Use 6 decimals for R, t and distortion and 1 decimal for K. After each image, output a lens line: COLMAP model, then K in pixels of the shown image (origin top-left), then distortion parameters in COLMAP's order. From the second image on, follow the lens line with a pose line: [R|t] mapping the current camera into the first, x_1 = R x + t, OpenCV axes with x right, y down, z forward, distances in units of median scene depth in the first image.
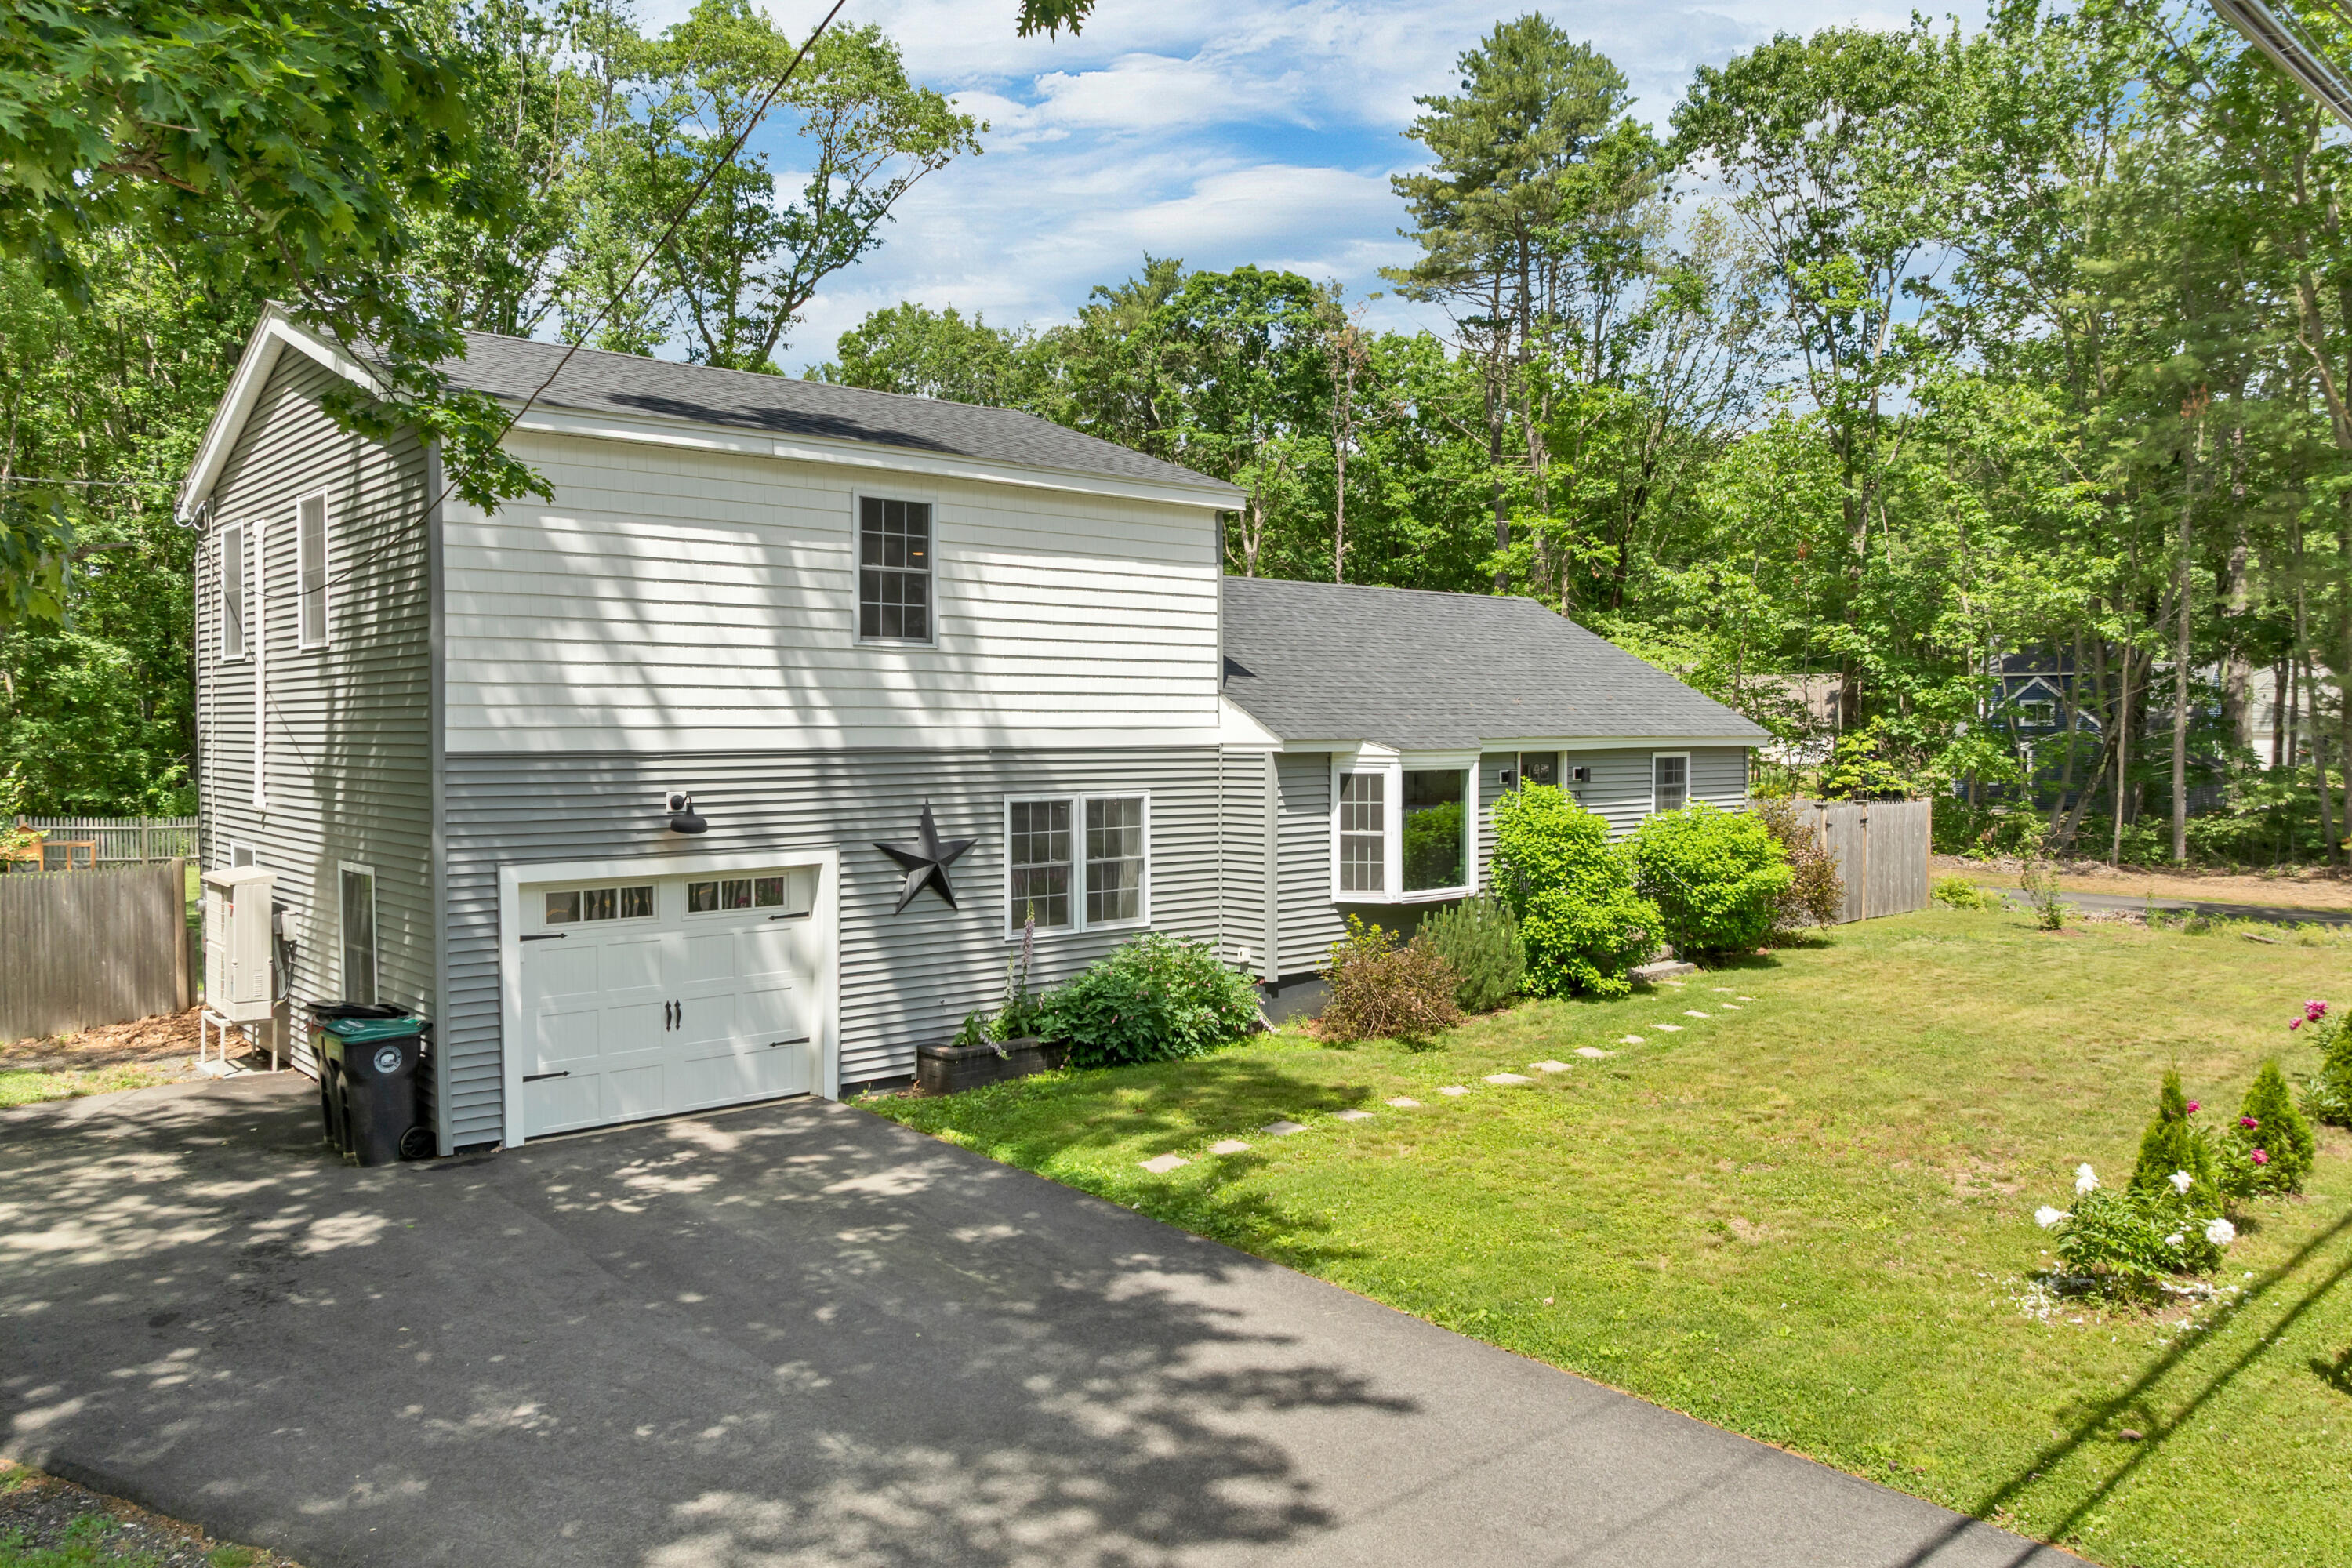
lens RADIAL K [[1693.1, 0, 1166.3], [0, 1693.1, 777.8], [0, 0, 1]] dist [-0.040009, 0.004073]
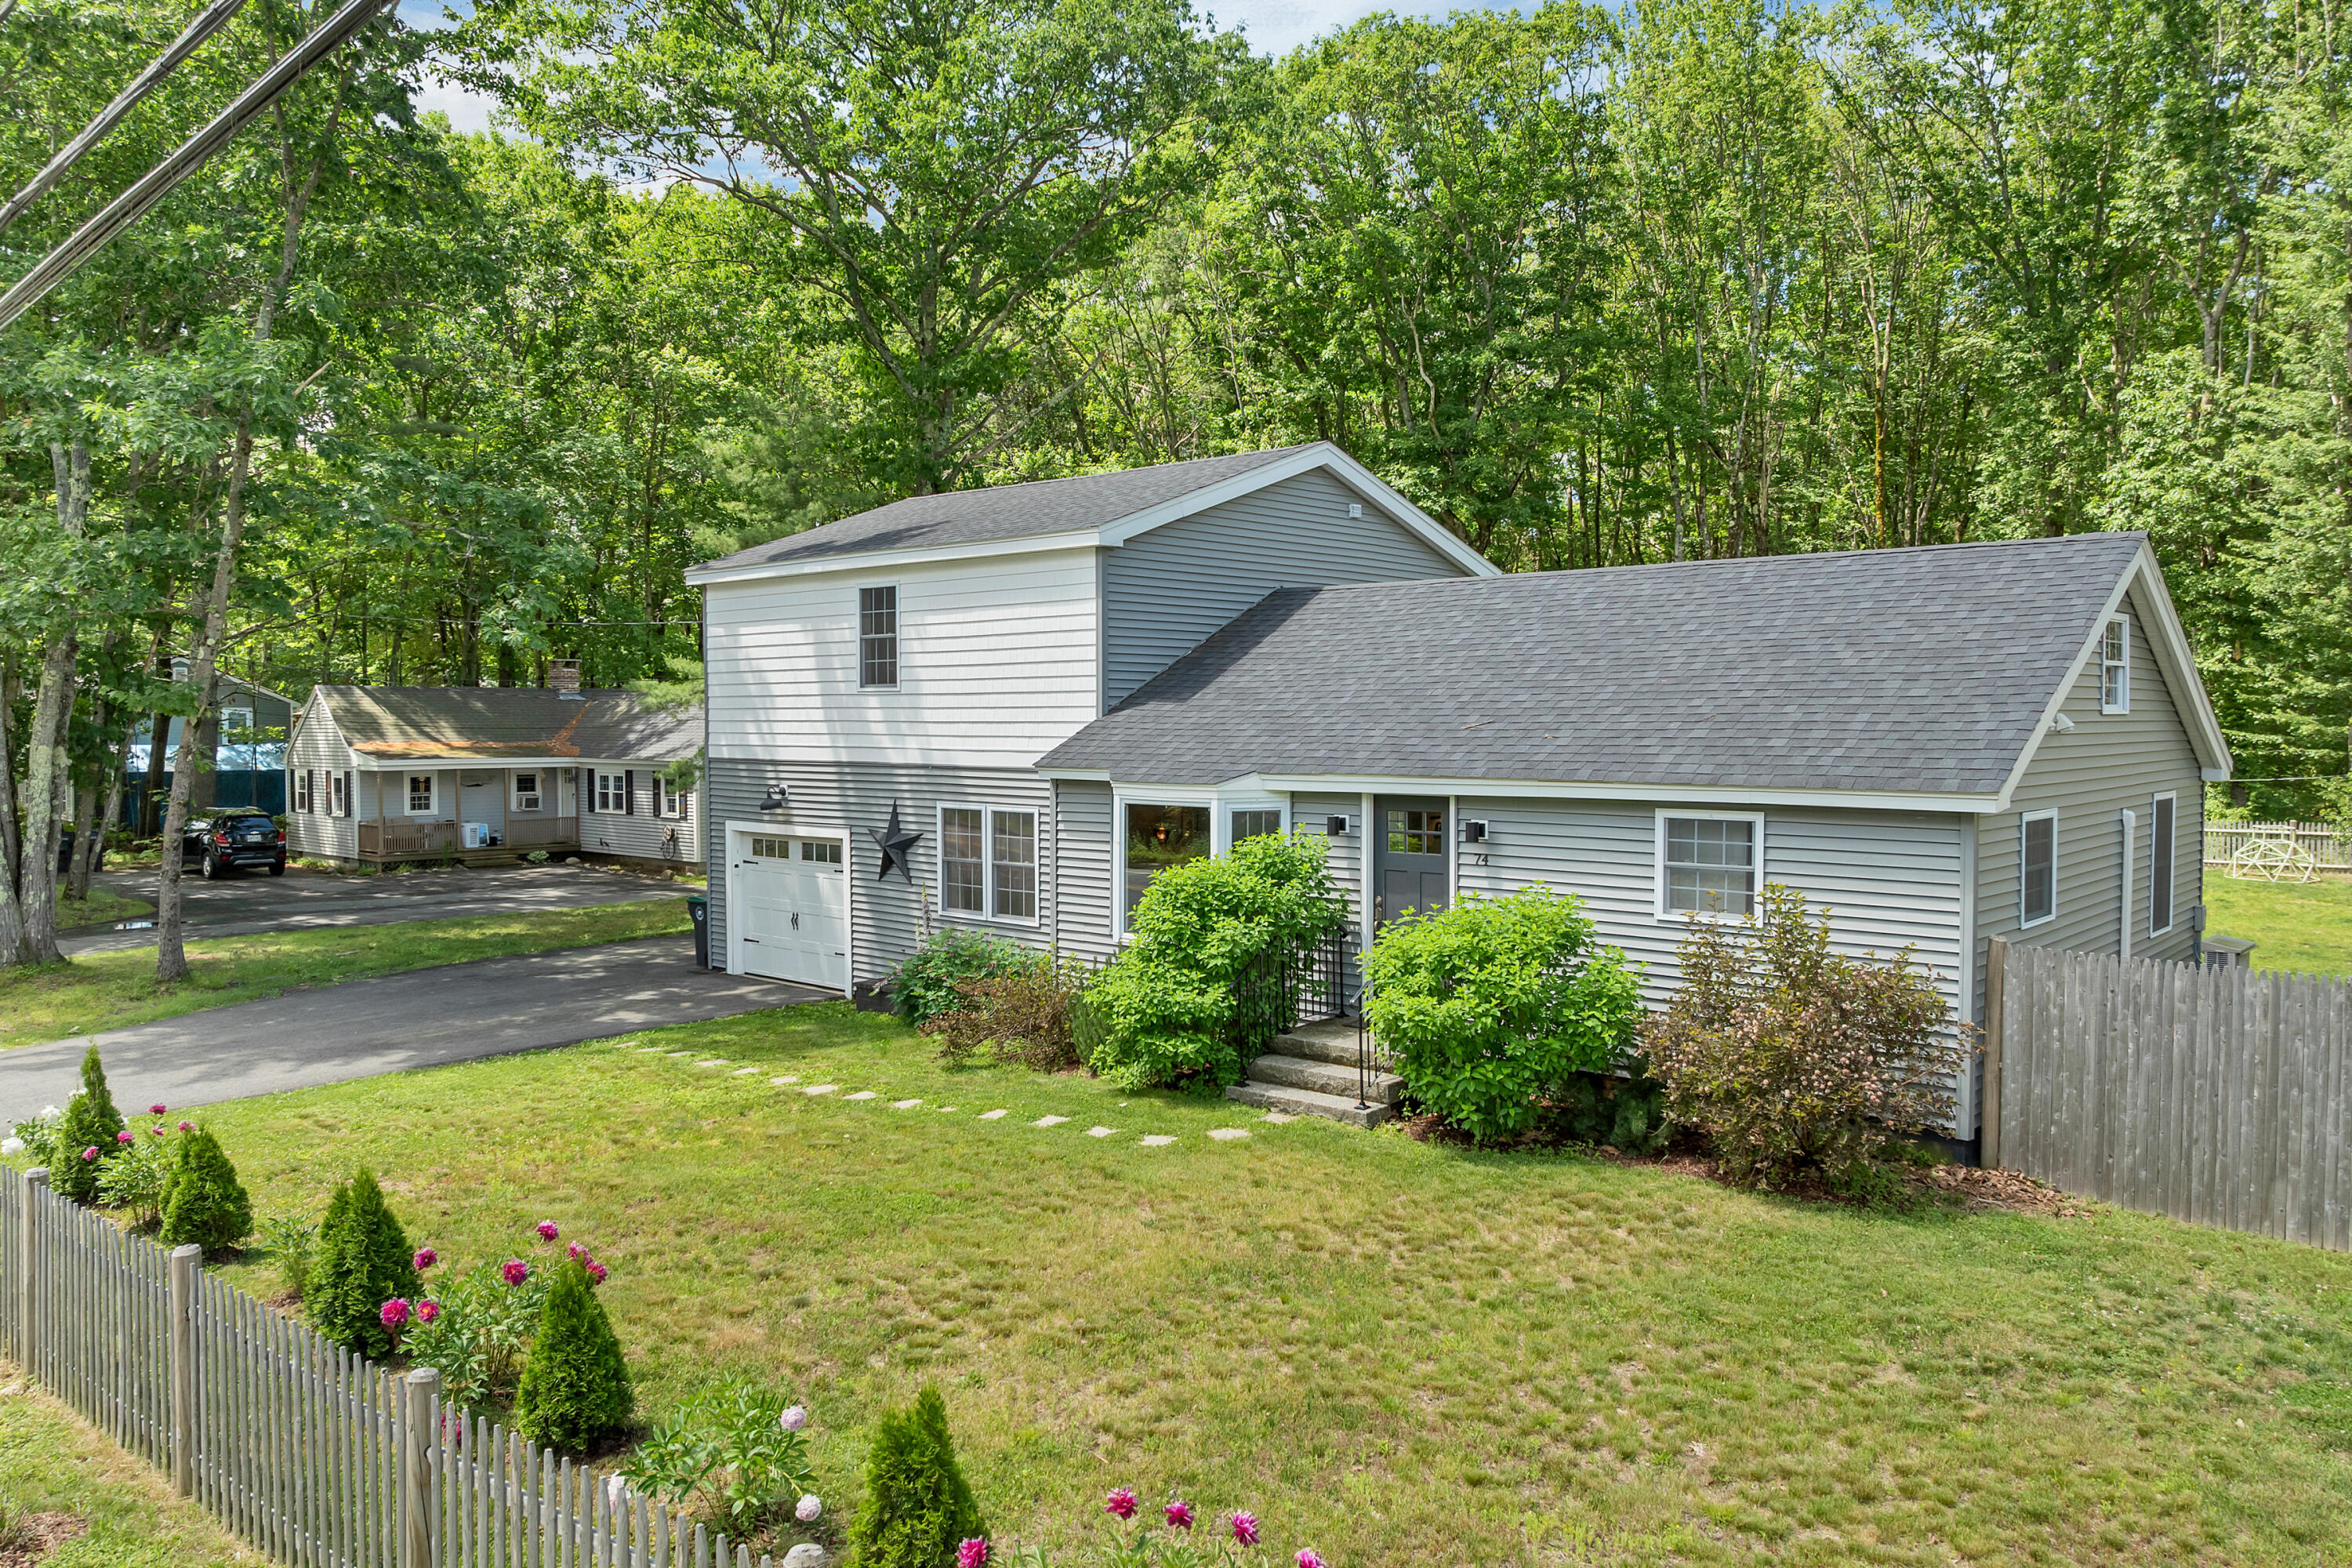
lens RADIAL K [[1693.1, 0, 1174.6], [0, 1693.1, 769.1], [0, 0, 1]] dist [-0.040009, 0.004073]
pose [[0.105831, 0.030754, -0.993908, 1.272349], [-0.030404, 0.999154, 0.027679, -0.058843], [0.993919, 0.027289, 0.106677, 1.099299]]
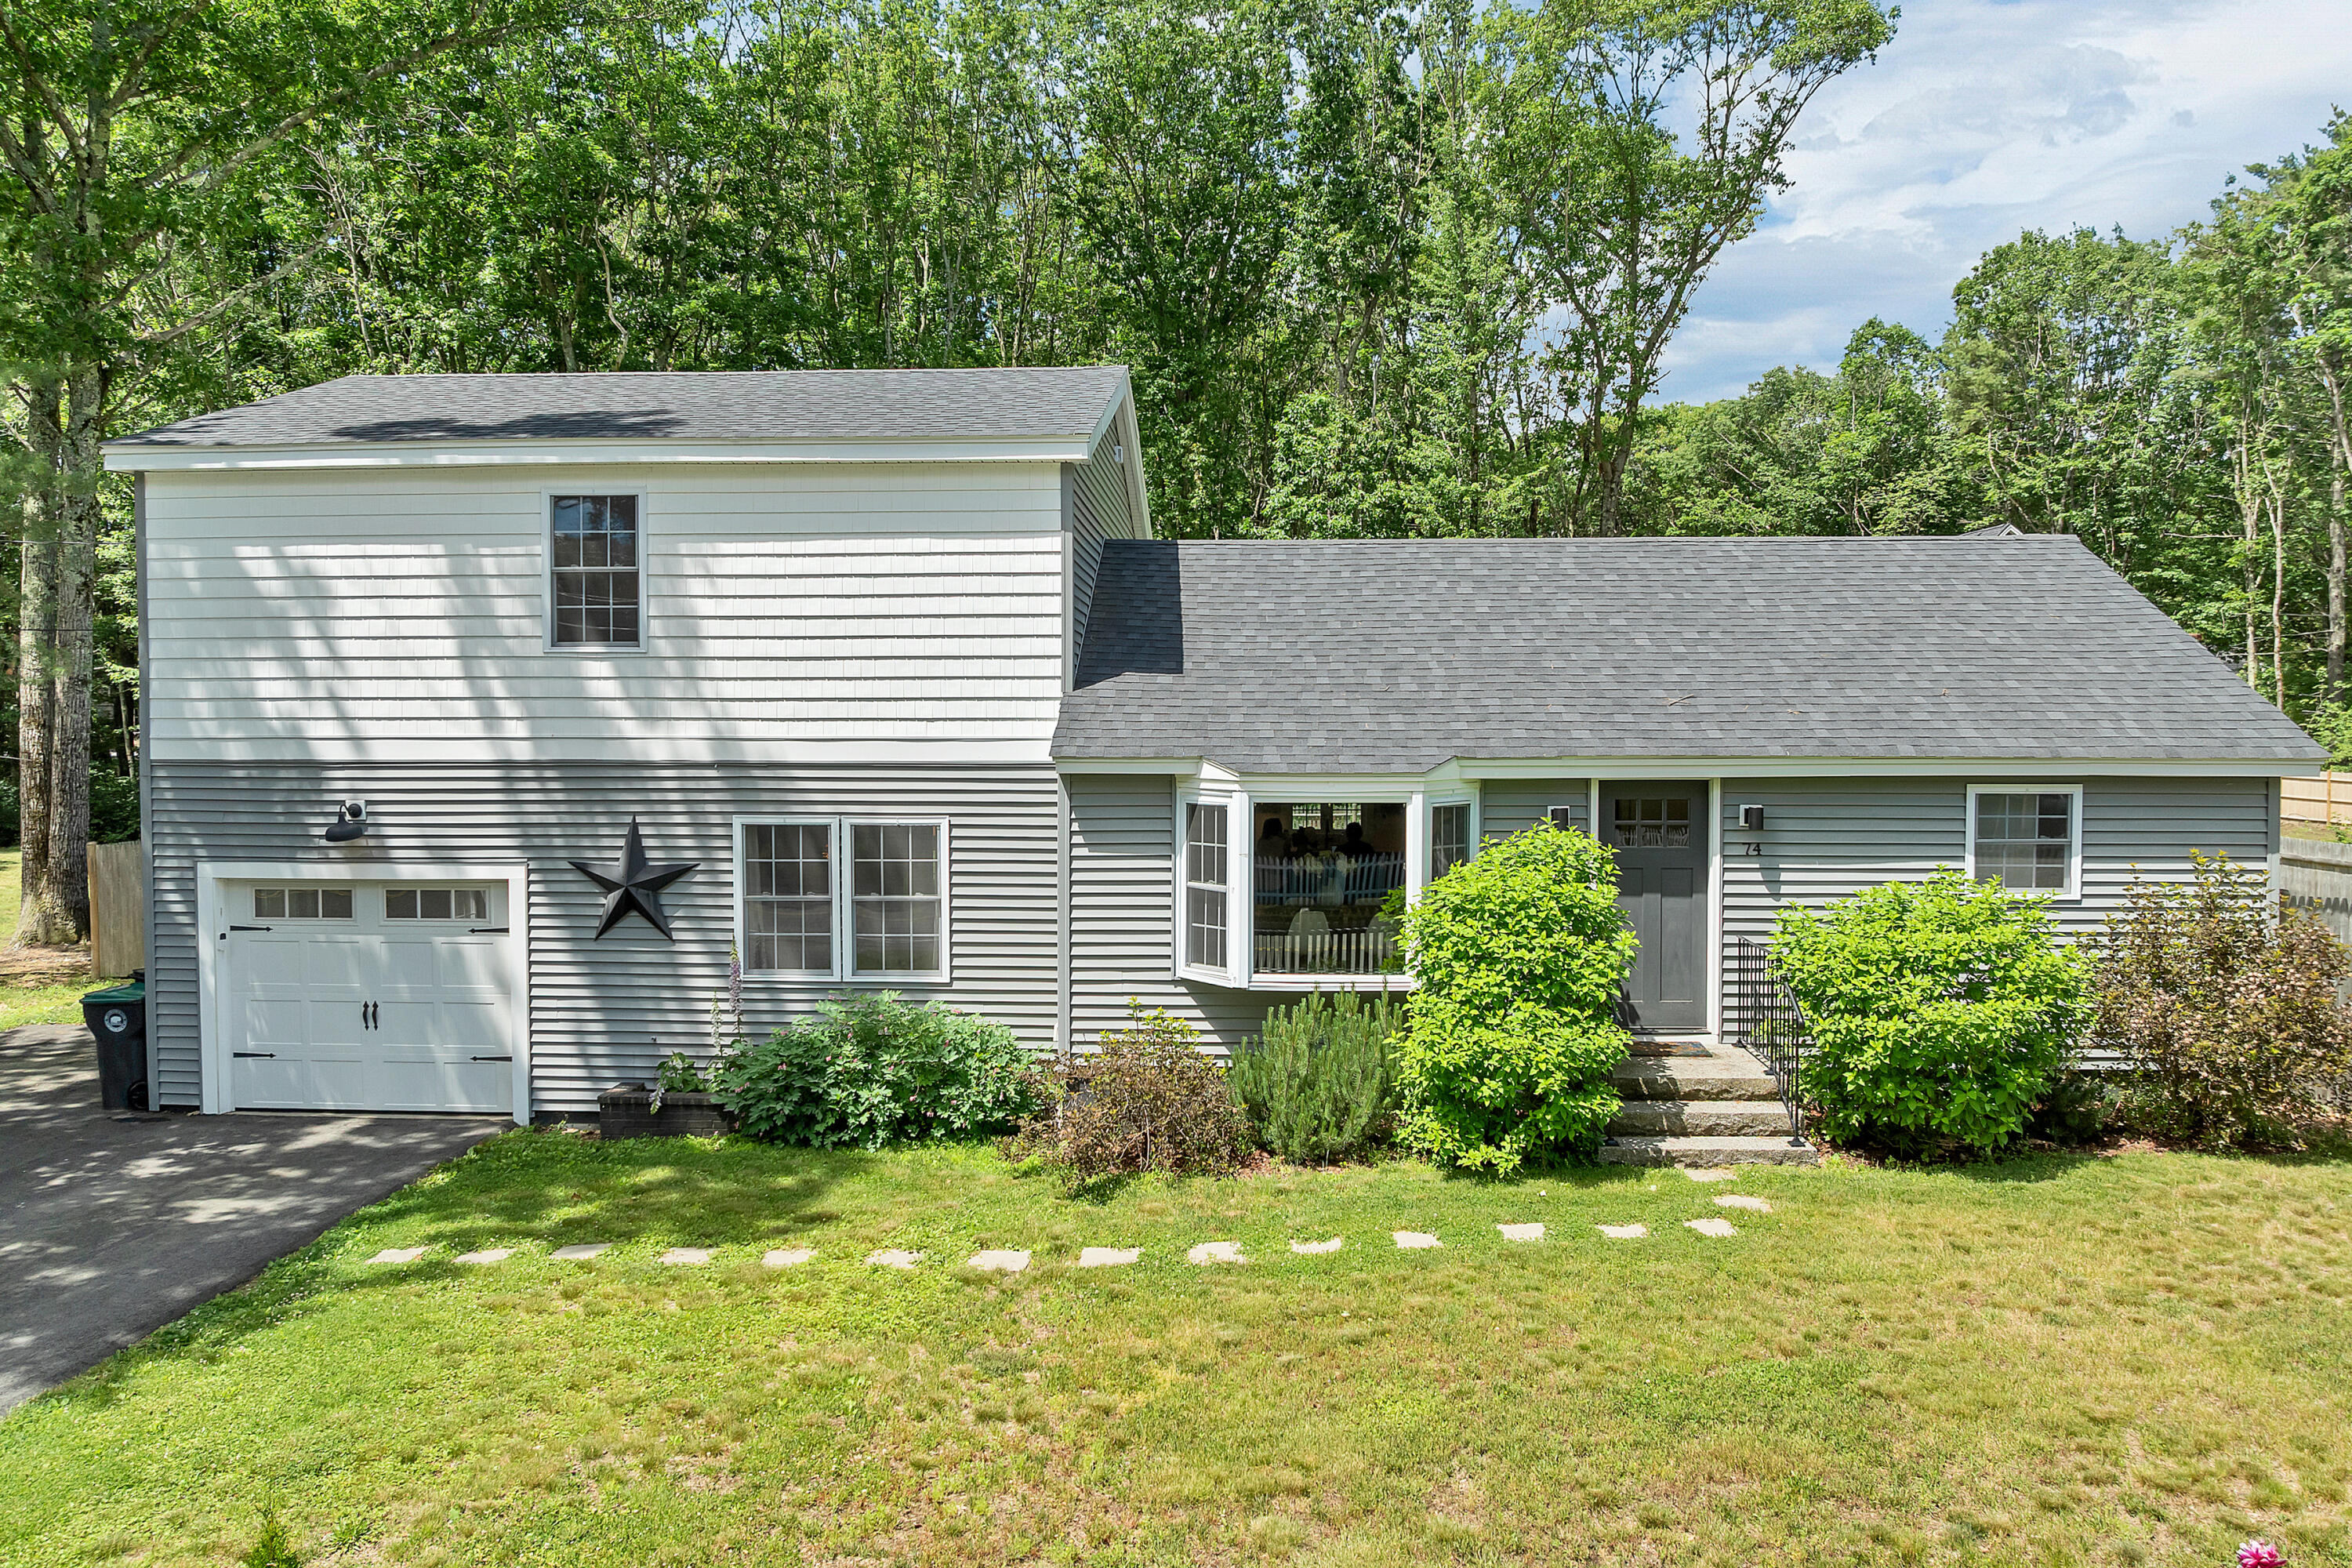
lens RADIAL K [[1693.1, 0, 1169.1], [0, 1693.1, 784.3], [0, 0, 1]] dist [-0.040009, 0.004073]
pose [[0.718841, 0.024394, -0.694747, 0.717253], [-0.022259, 0.999679, 0.012070, -0.023055], [0.694818, 0.006788, 0.719153, 0.553170]]
